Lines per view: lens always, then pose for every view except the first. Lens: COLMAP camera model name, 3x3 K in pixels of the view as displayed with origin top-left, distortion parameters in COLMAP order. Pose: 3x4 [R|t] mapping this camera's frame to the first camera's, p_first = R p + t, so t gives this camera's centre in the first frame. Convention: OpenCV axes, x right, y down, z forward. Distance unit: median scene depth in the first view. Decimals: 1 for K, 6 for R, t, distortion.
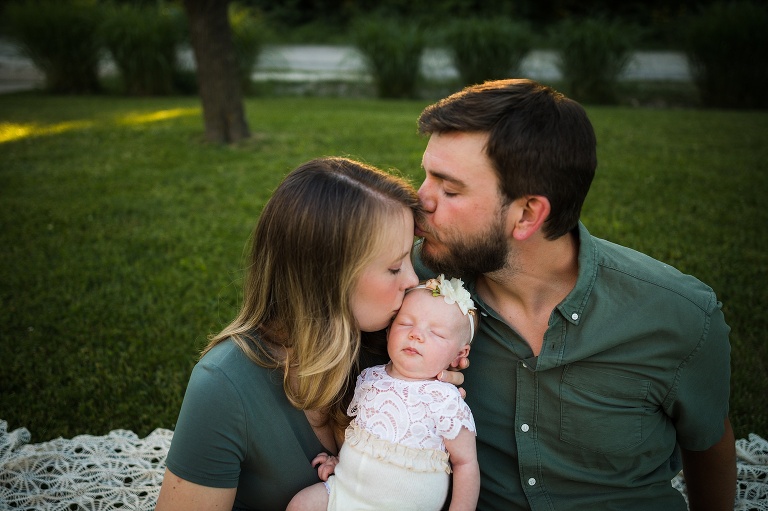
lens RADIAL K [[739.4, 0, 398.9], [0, 739.4, 244.2], [0, 0, 1]] dist [0.042170, 0.008935]
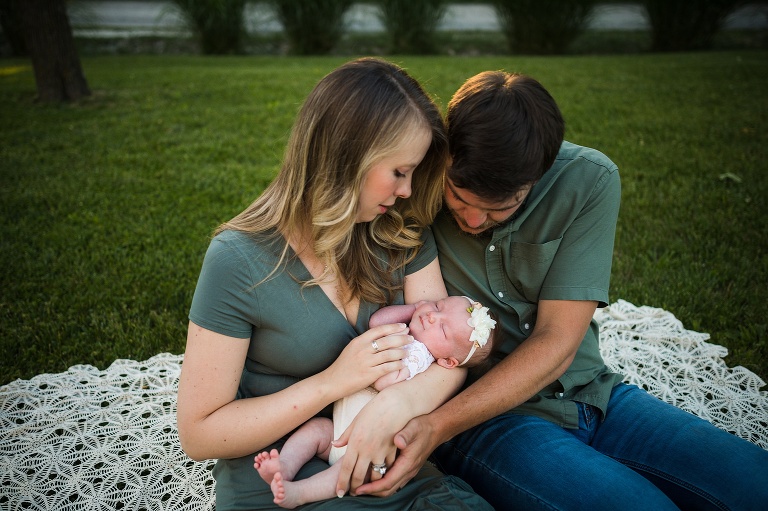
lens RADIAL K [[739.4, 0, 398.9], [0, 739.4, 244.2], [0, 0, 1]] dist [0.042170, 0.008935]
pose [[0.965914, -0.092255, 0.241864, -0.102524], [0.079263, 0.994865, 0.062929, 0.029337], [-0.246428, -0.041613, 0.968267, -0.064830]]
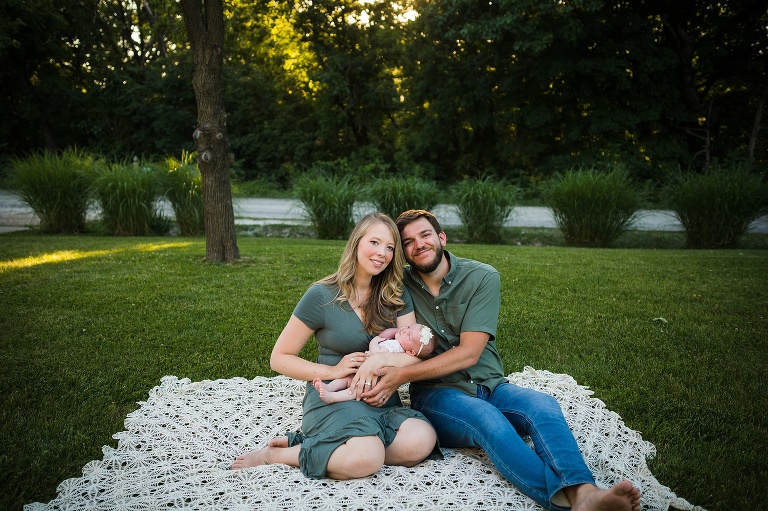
lens RADIAL K [[739.4, 0, 398.9], [0, 739.4, 244.2], [0, 0, 1]] dist [0.042170, 0.008935]
pose [[0.993056, 0.005460, 0.117516, -0.105077], [0.018571, 0.979122, -0.202424, 0.179049], [-0.116168, 0.203201, 0.972221, -0.597766]]
